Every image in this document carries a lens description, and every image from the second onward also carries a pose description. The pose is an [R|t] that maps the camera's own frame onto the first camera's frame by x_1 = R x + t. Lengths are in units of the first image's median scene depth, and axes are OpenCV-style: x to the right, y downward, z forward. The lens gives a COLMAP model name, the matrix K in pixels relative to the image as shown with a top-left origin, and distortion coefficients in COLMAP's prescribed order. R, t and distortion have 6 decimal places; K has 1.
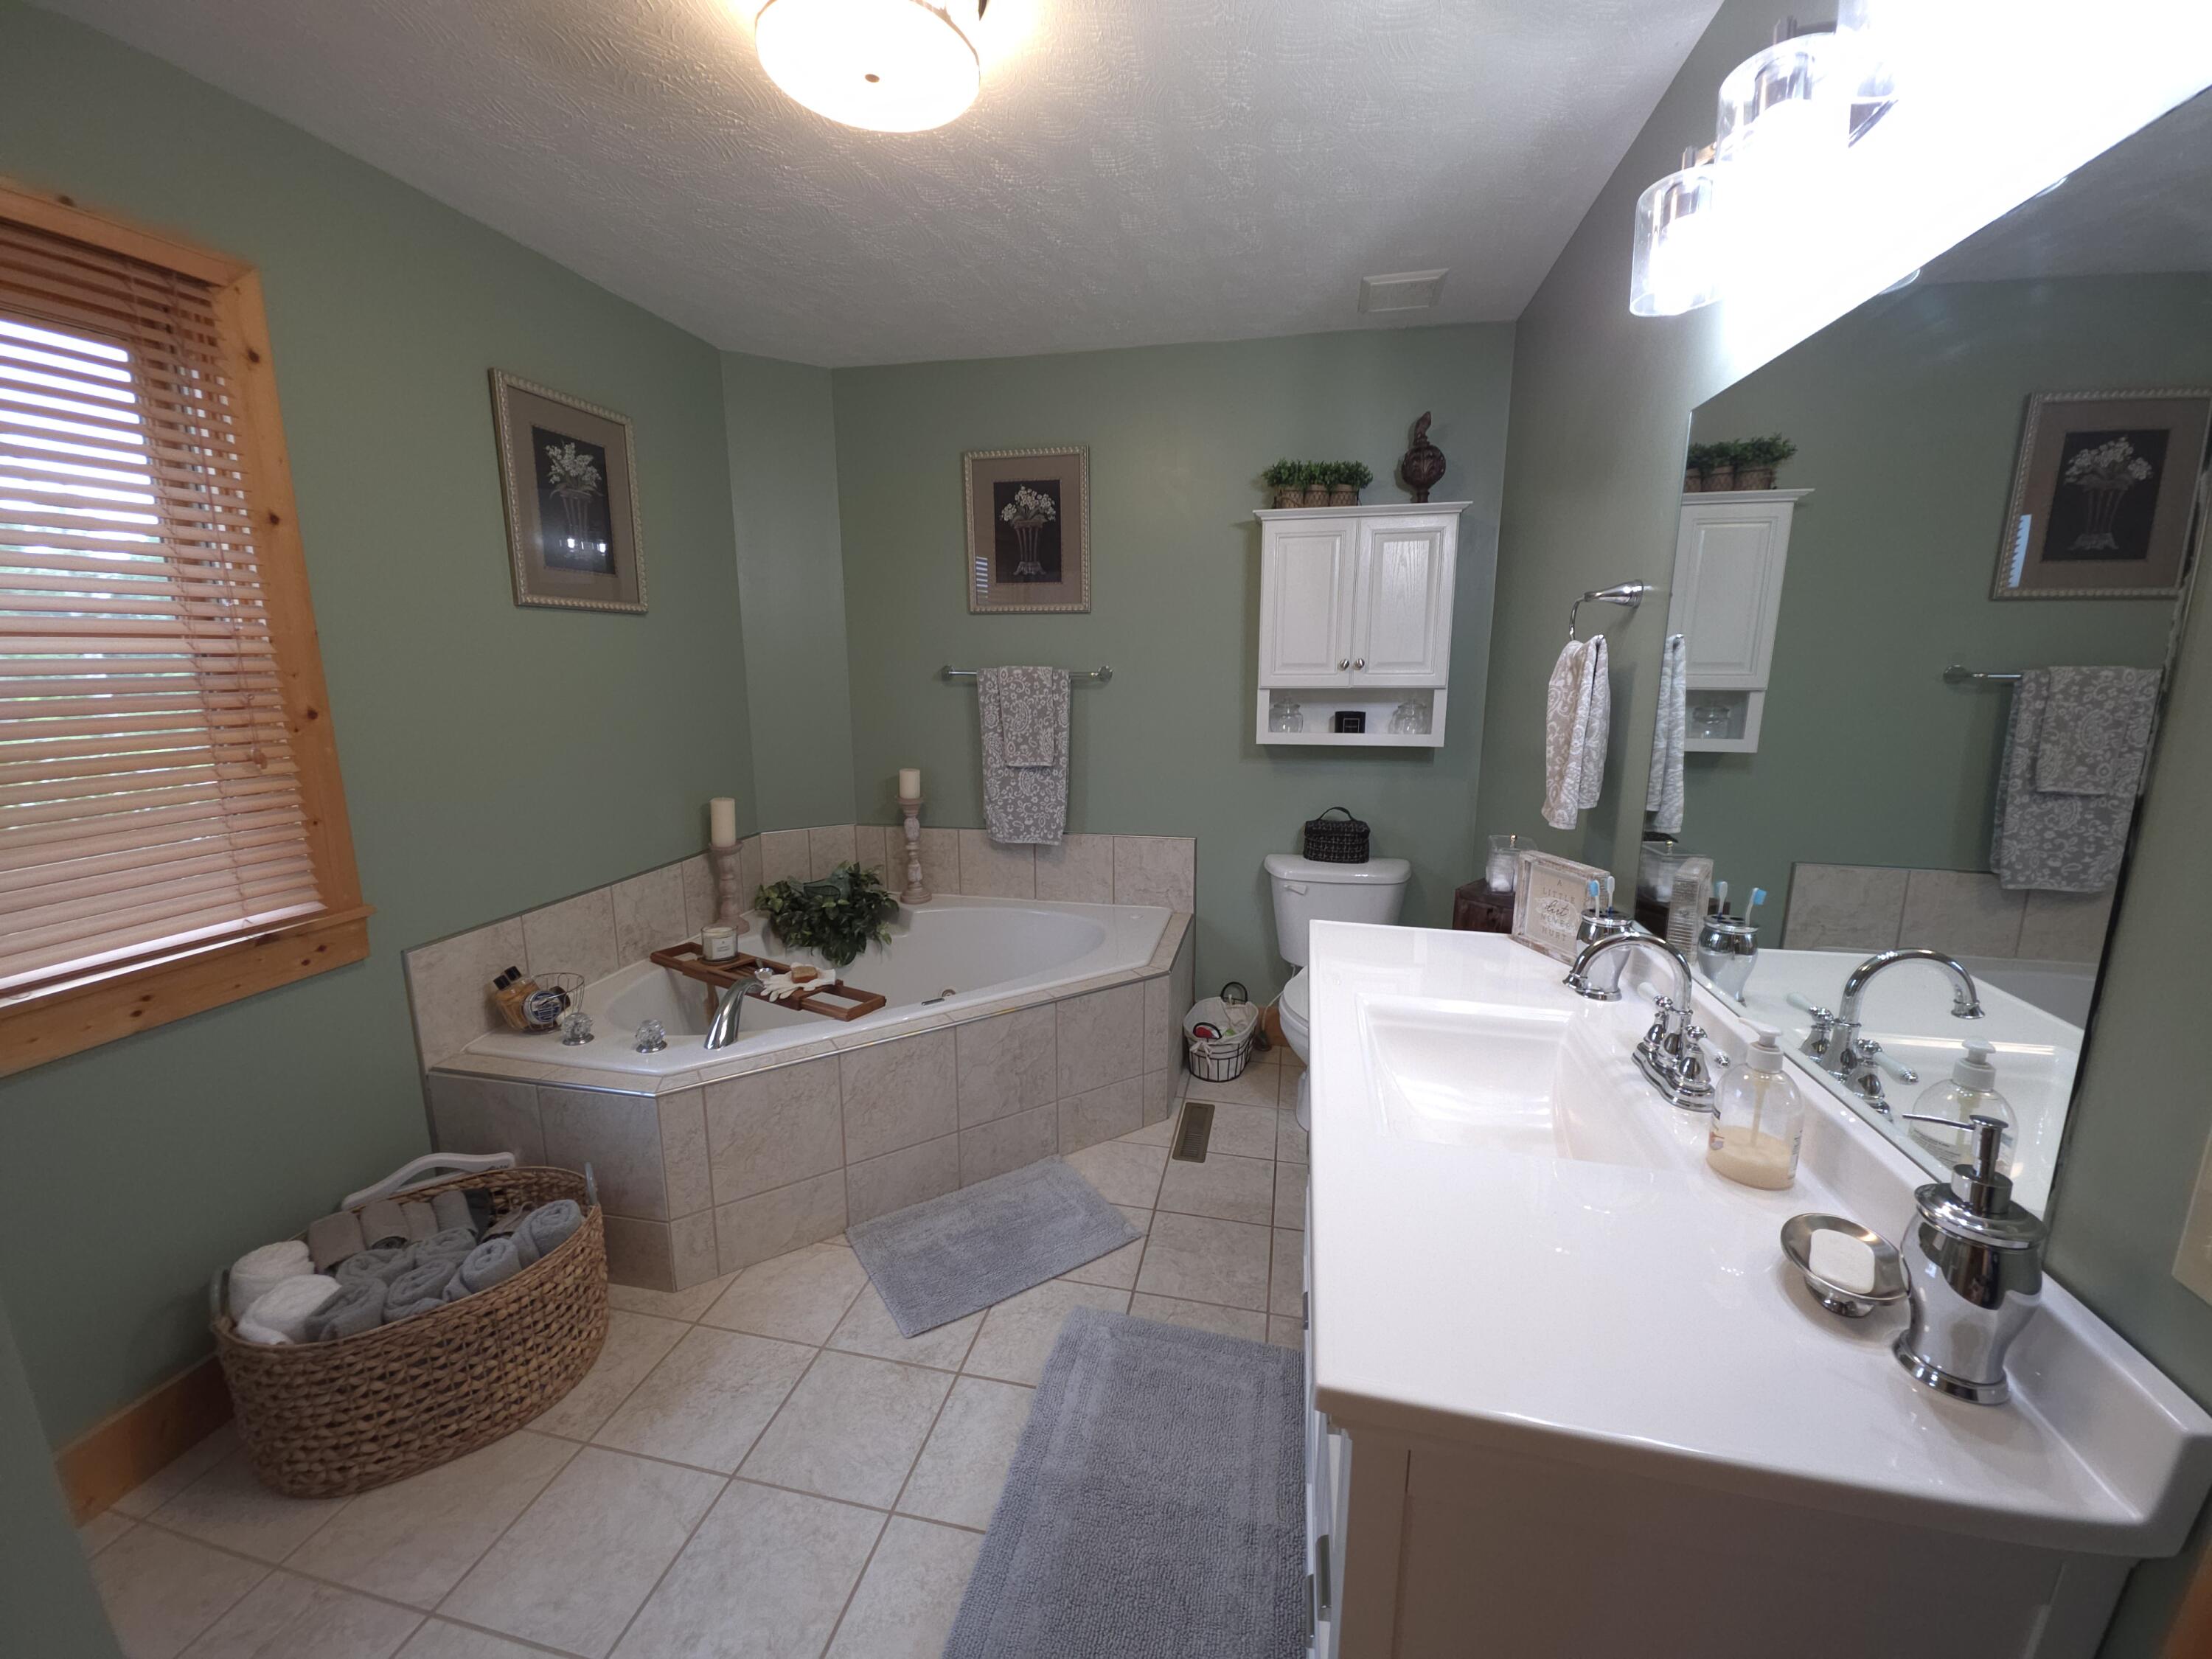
lens RADIAL K [[886.5, 0, 1108.4], [0, 886.5, 823.9], [0, 0, 1]] dist [0.000531, 0.000352]
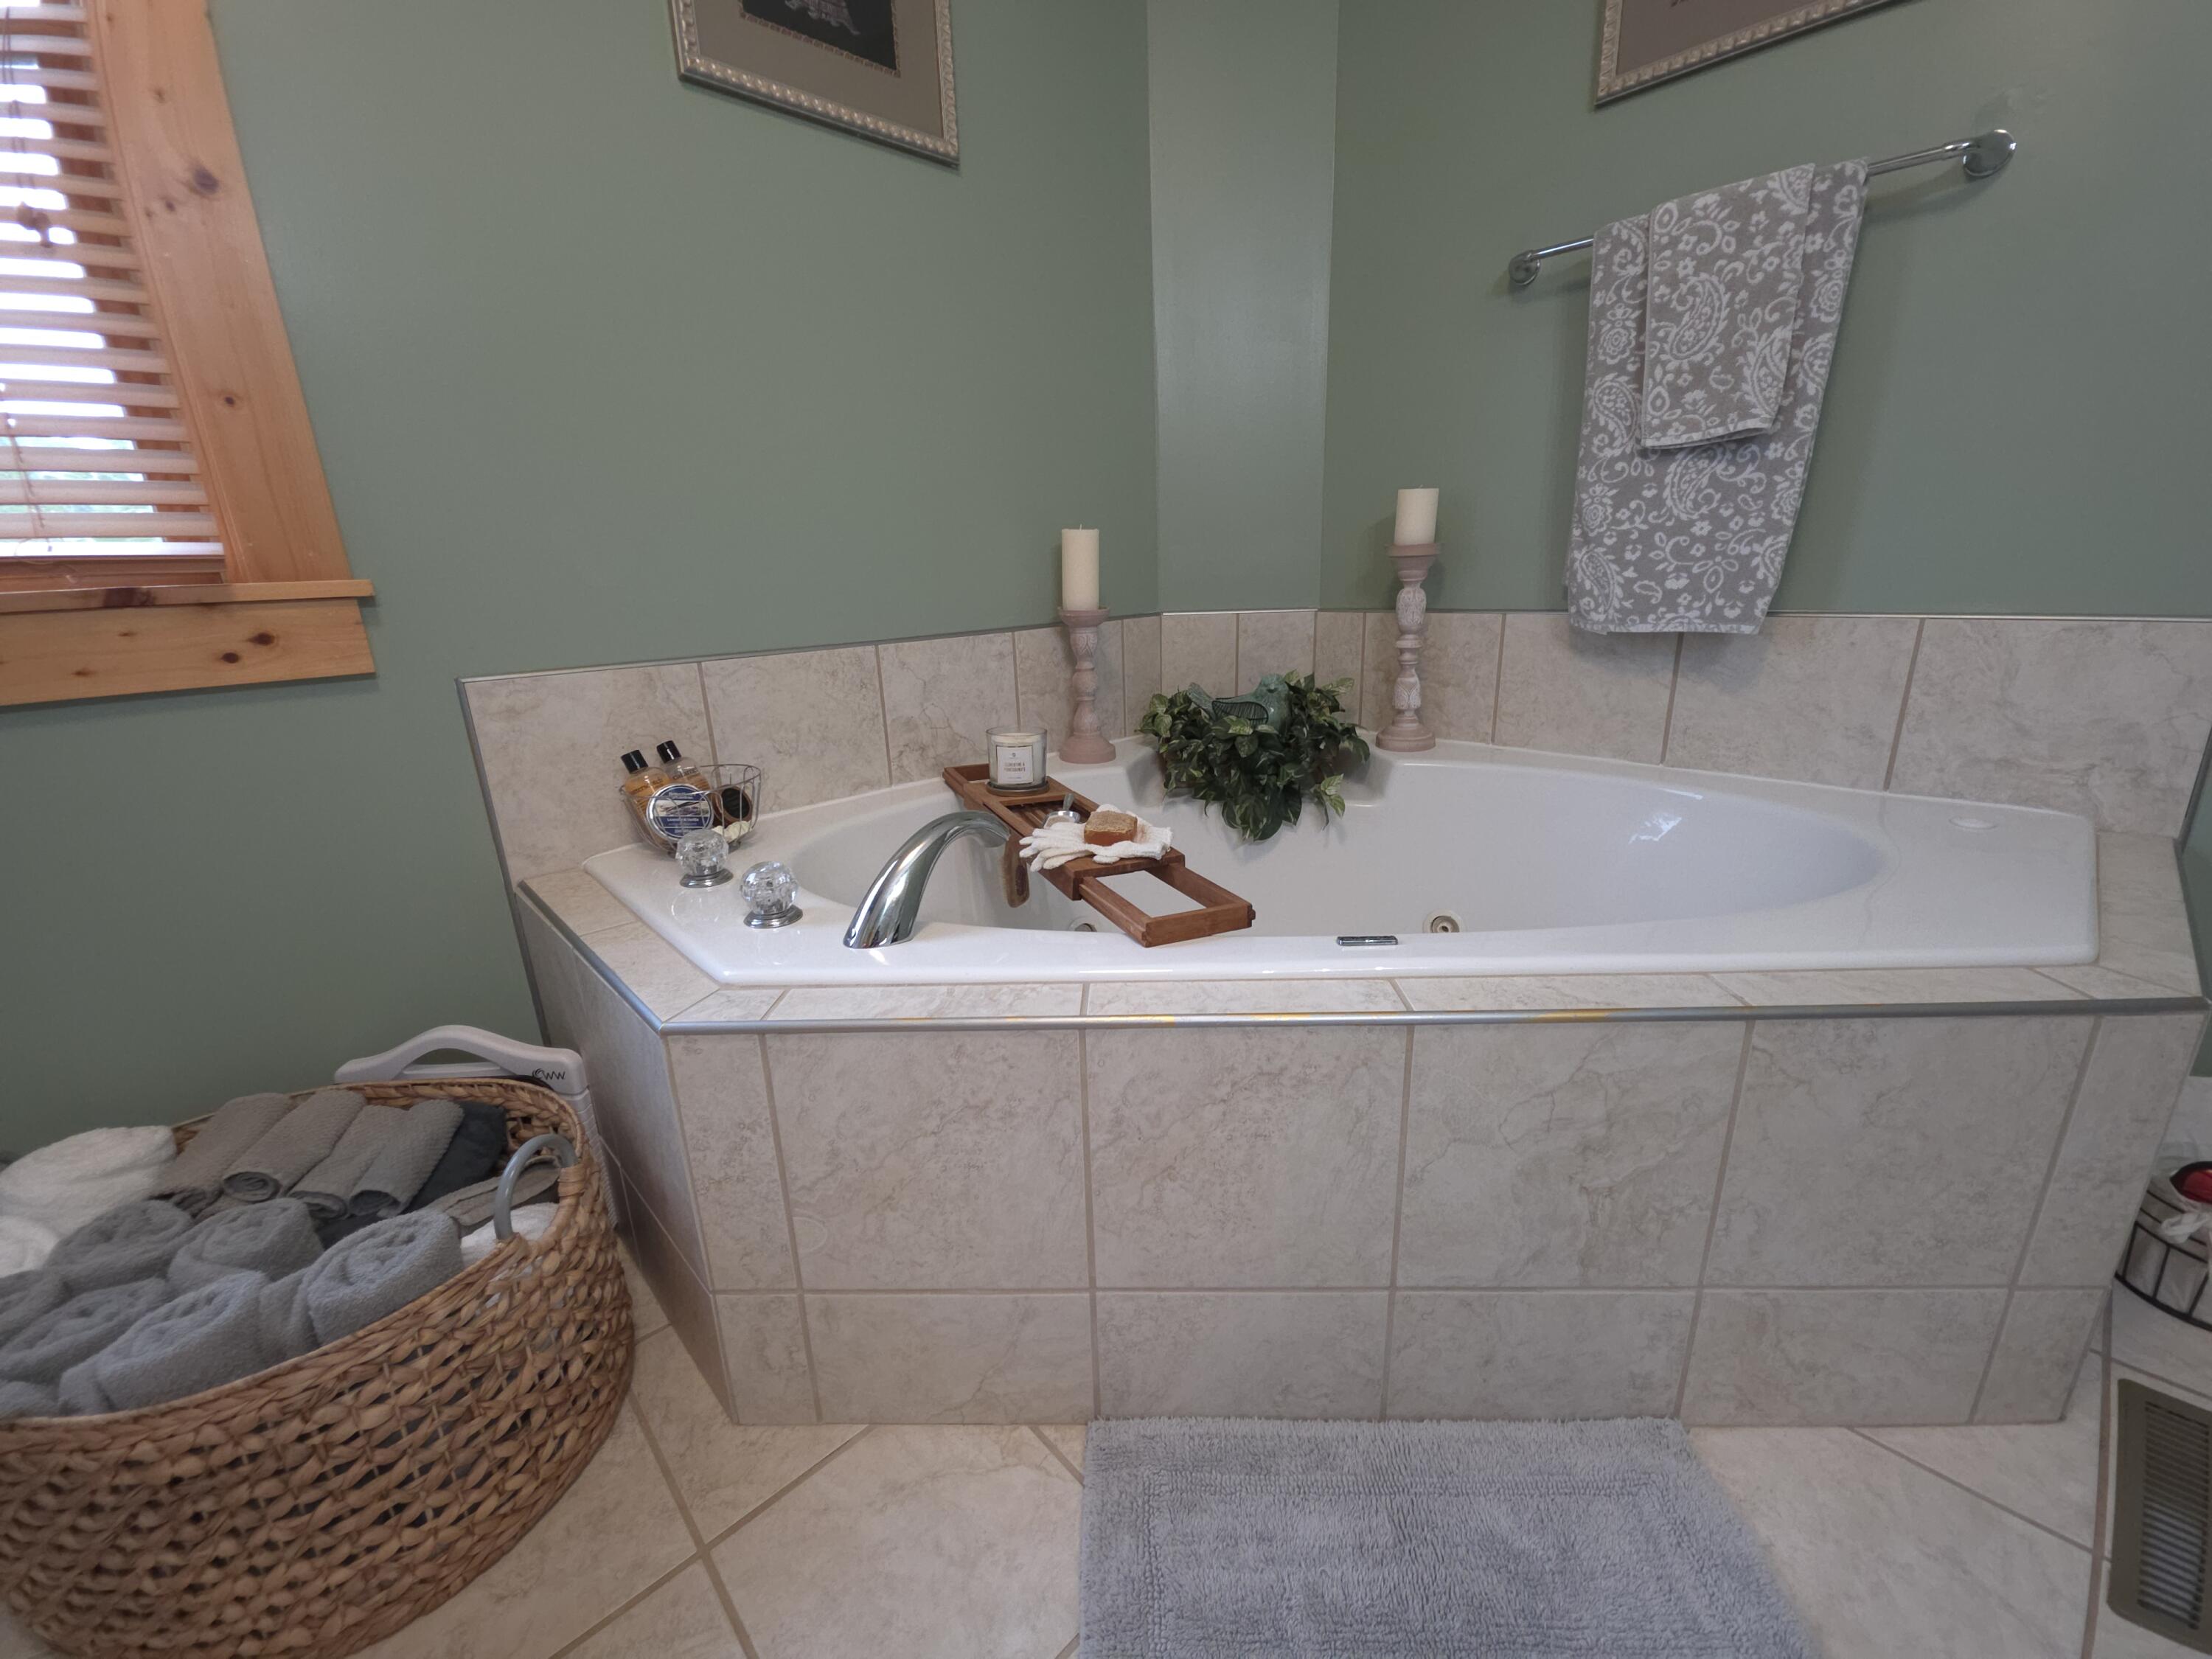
lens RADIAL K [[884.8, 0, 1101.9], [0, 884.8, 826.0], [0, 0, 1]] dist [0.001069, -0.000213]
pose [[0.821845, 0.133271, -0.553904, -0.070368], [-0.072767, 0.988847, 0.129952, 0.089387], [0.565044, -0.066494, 0.822377, 0.506973]]
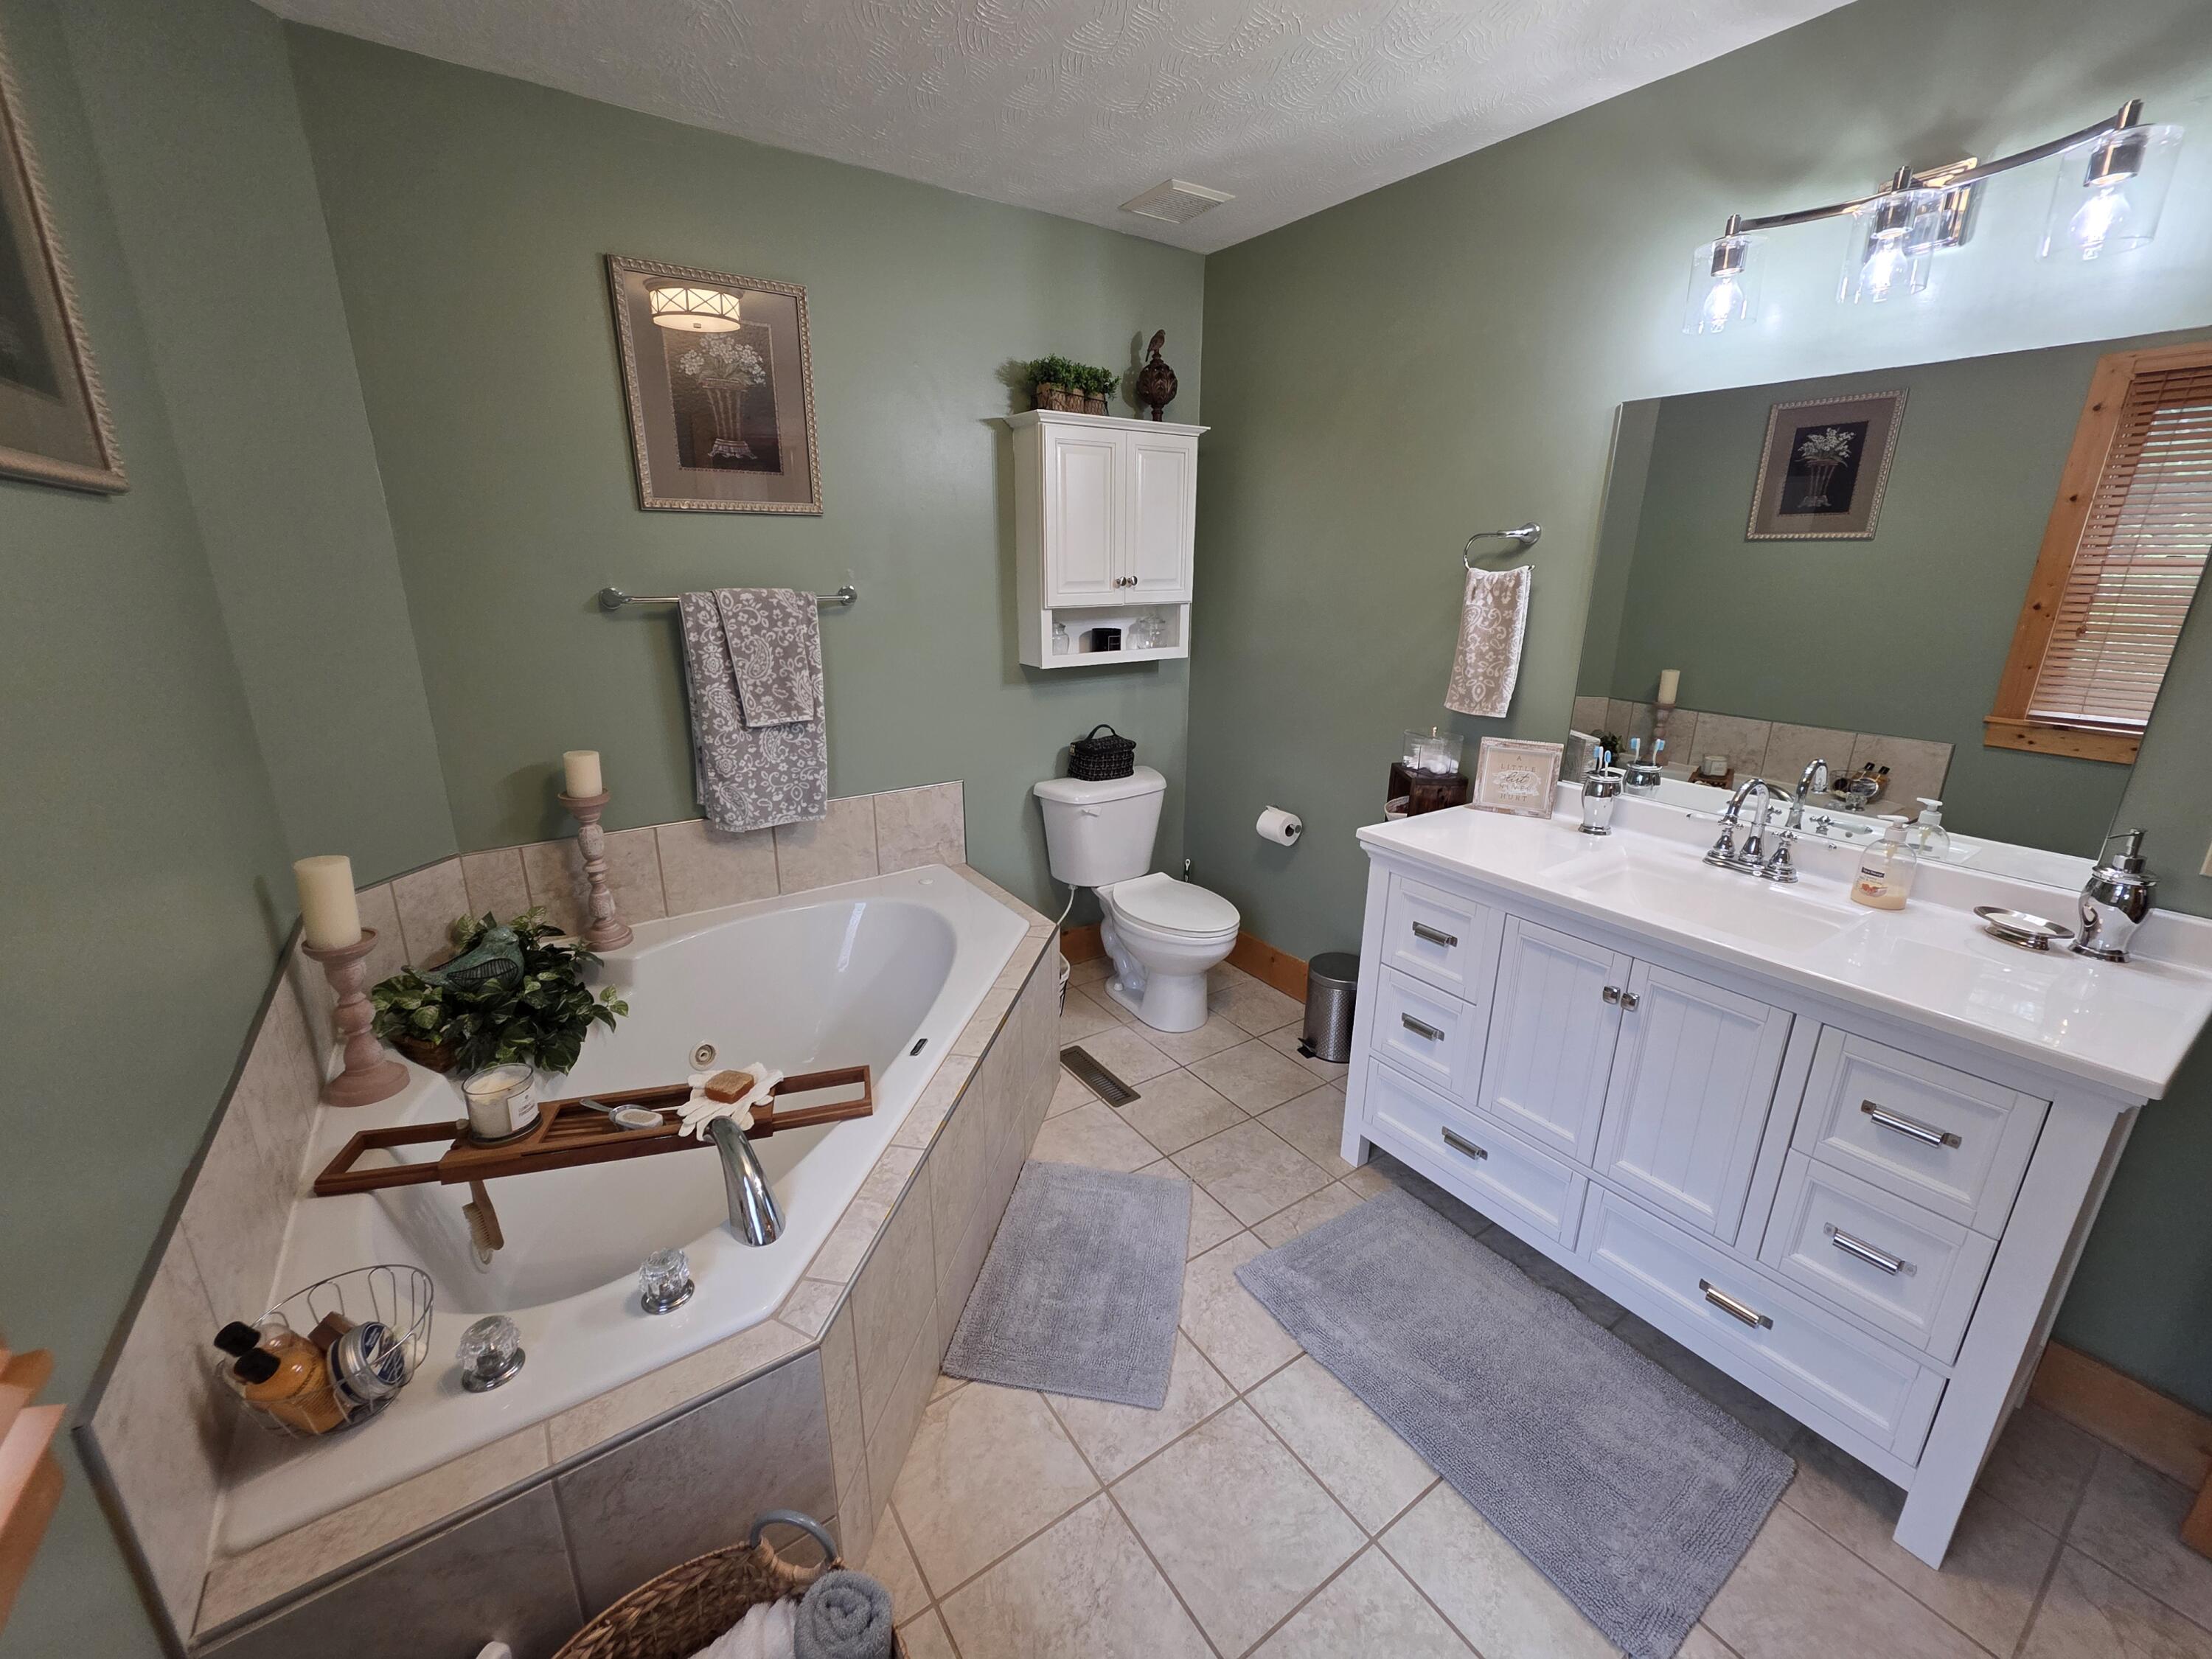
lens RADIAL K [[886.5, 0, 1108.4], [0, 886.5, 823.9], [0, 0, 1]] dist [0.000531, 0.000352]
pose [[0.680602, -0.206182, 0.703044, -0.476557], [0.128592, 0.978306, 0.162421, -0.072914], [-0.721280, -0.020138, 0.692350, 0.293790]]
